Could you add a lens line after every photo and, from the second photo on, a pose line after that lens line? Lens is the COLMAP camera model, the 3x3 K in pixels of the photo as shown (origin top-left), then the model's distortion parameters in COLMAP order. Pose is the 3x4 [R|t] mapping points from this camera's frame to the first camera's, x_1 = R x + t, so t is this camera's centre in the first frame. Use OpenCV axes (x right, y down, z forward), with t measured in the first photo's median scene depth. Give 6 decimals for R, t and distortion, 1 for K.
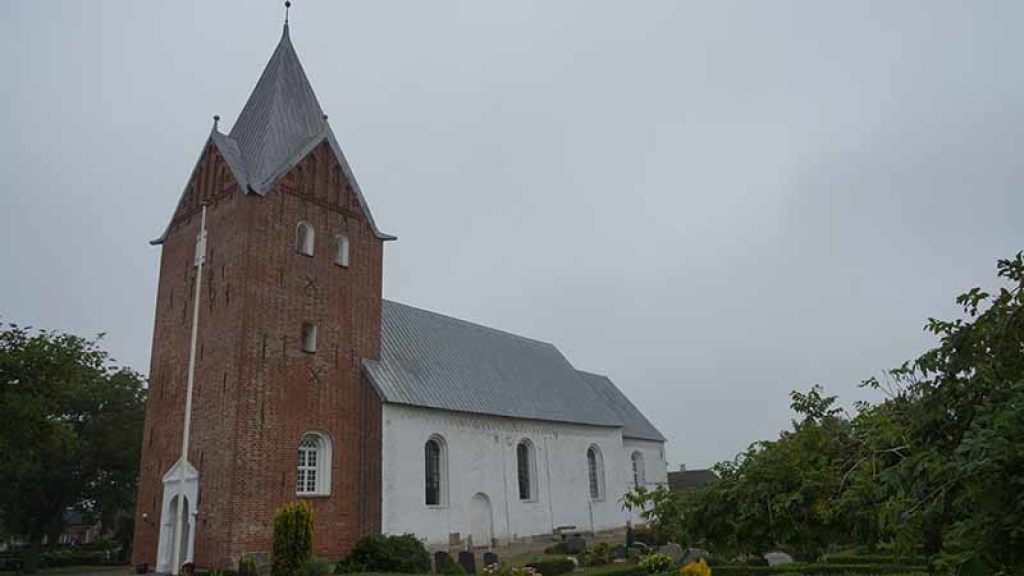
lens RADIAL K [[743.3, 0, 512.0], [0, 743.3, 288.0], [0, 0, 1]] dist [0.003193, 0.000820]
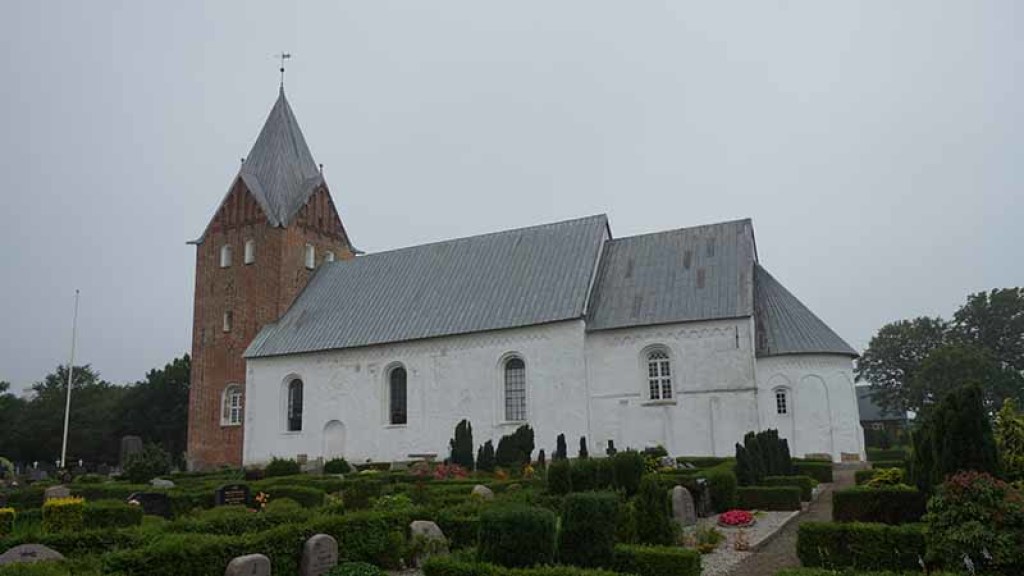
lens RADIAL K [[743.3, 0, 512.0], [0, 743.3, 288.0], [0, 0, 1]] dist [0.003193, 0.000820]
pose [[0.148520, -0.155600, -0.976591, 1.104461], [0.306269, 0.946227, -0.104184, 0.286084], [0.940288, -0.283626, 0.188189, 1.097241]]
